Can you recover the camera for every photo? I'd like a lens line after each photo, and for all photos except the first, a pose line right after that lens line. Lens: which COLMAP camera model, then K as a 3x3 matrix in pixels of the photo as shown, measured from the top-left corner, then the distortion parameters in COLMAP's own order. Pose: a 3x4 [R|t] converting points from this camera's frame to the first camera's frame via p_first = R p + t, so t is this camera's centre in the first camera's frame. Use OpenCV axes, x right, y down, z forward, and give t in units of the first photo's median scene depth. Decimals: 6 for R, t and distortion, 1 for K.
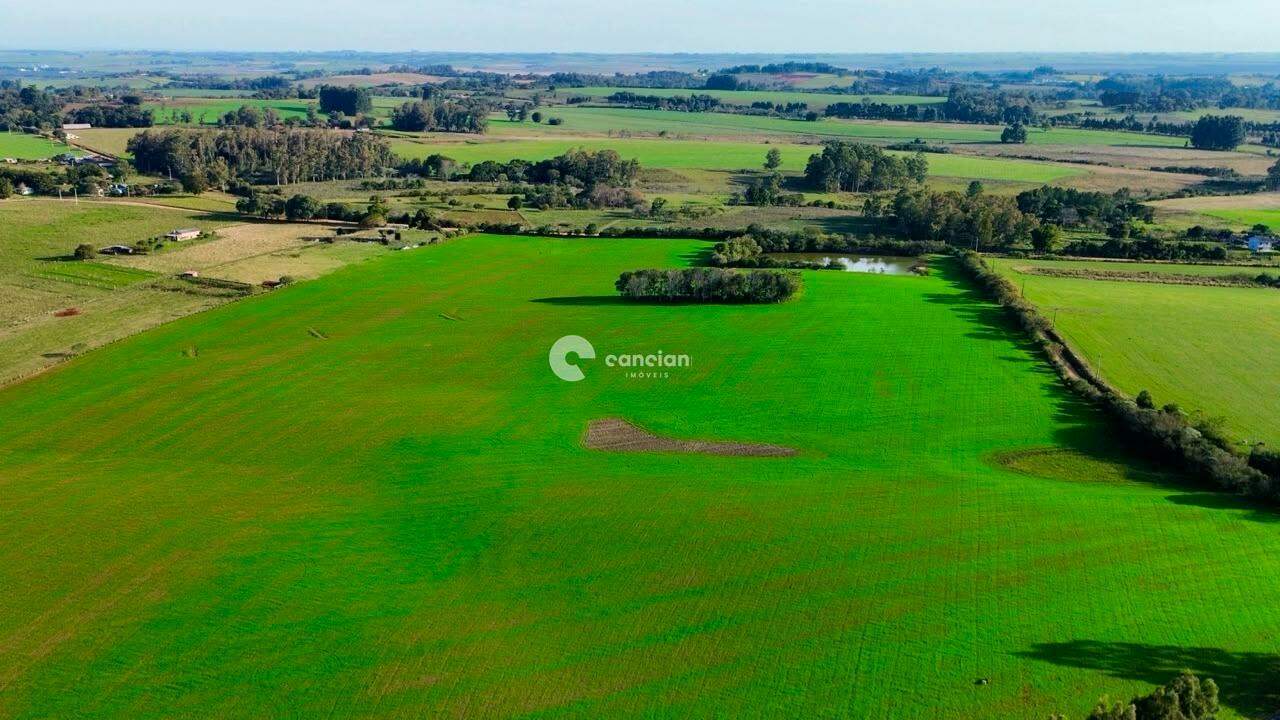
lens RADIAL K [[1094.6, 0, 556.4], [0, 1094.6, 418.0], [0, 0, 1]] dist [0.068746, -0.070507]
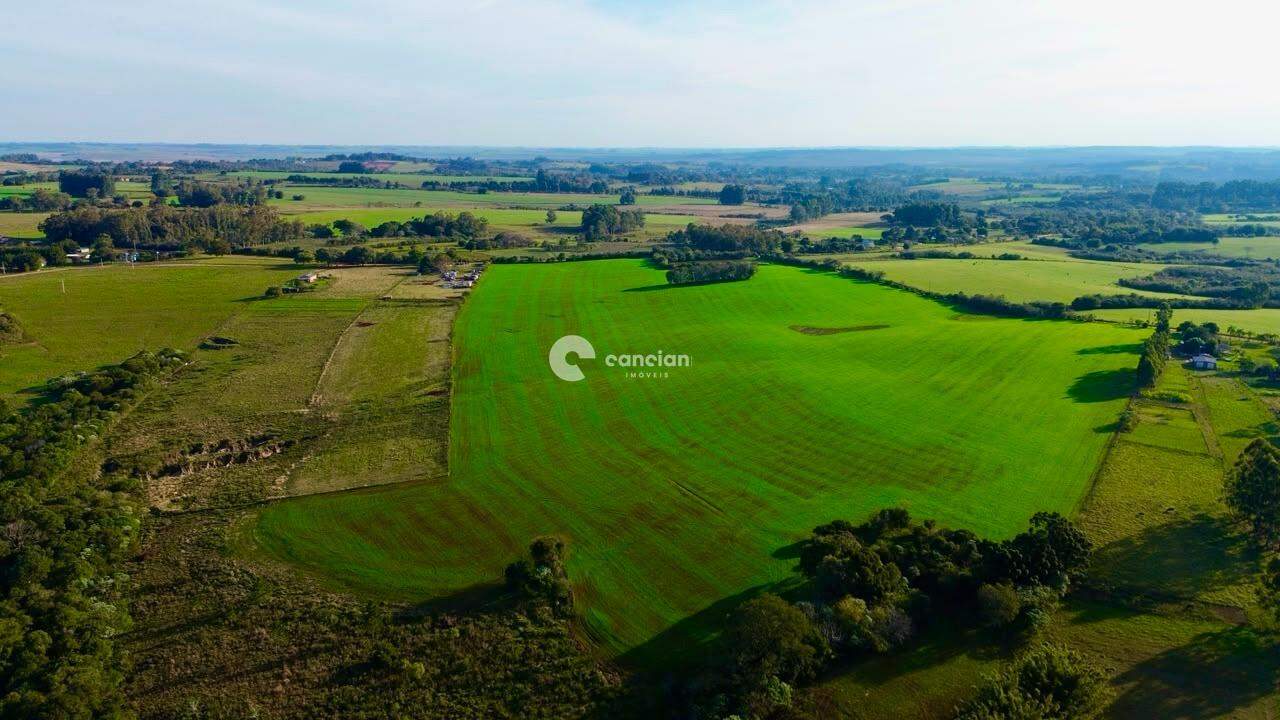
lens RADIAL K [[900.1, 0, 640.0], [0, 900.1, 360.0], [0, 0, 1]] dist [0.060491, -0.054681]
pose [[0.847360, -0.122765, 0.516634, -0.465800], [0.166882, 0.985181, -0.039609, 0.035850], [-0.504115, 0.119780, 0.855290, -0.115460]]
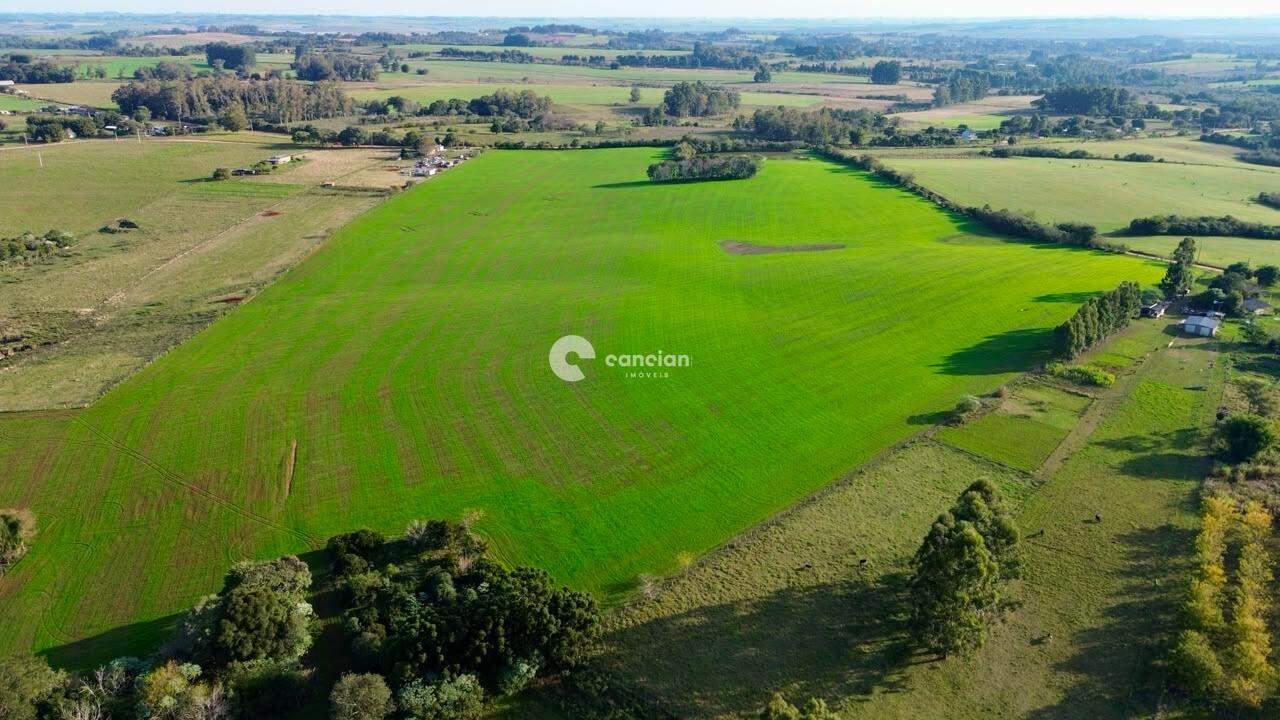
lens RADIAL K [[900.1, 0, 640.0], [0, 900.1, 360.0], [0, 0, 1]] dist [0.060491, -0.054681]
pose [[0.947688, -0.114016, 0.298142, -0.226272], [0.101206, 0.993167, 0.058108, 0.039484], [-0.302730, -0.024895, 0.952751, -0.122935]]
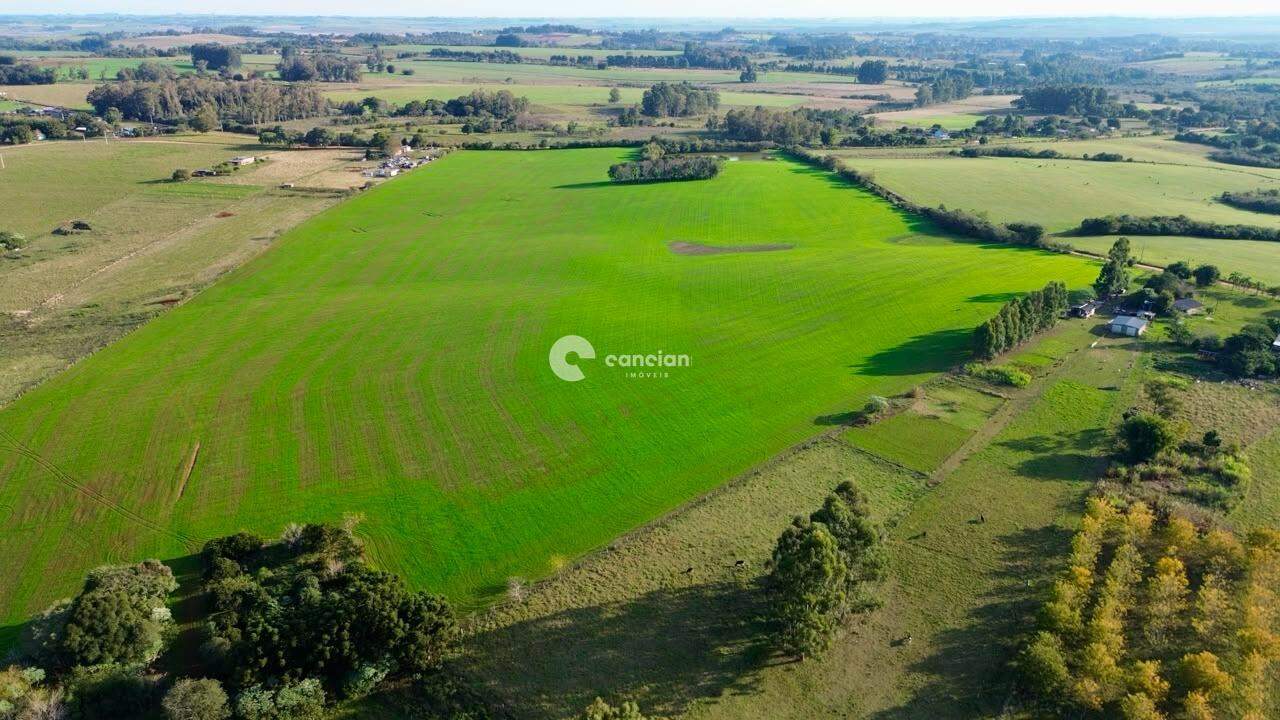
lens RADIAL K [[900.1, 0, 640.0], [0, 900.1, 360.0], [0, 0, 1]] dist [0.060491, -0.054681]
pose [[0.947938, -0.115761, 0.296671, -0.192619], [0.103140, 0.992980, 0.057900, 0.042649], [-0.301291, -0.024287, 0.953223, -0.133011]]
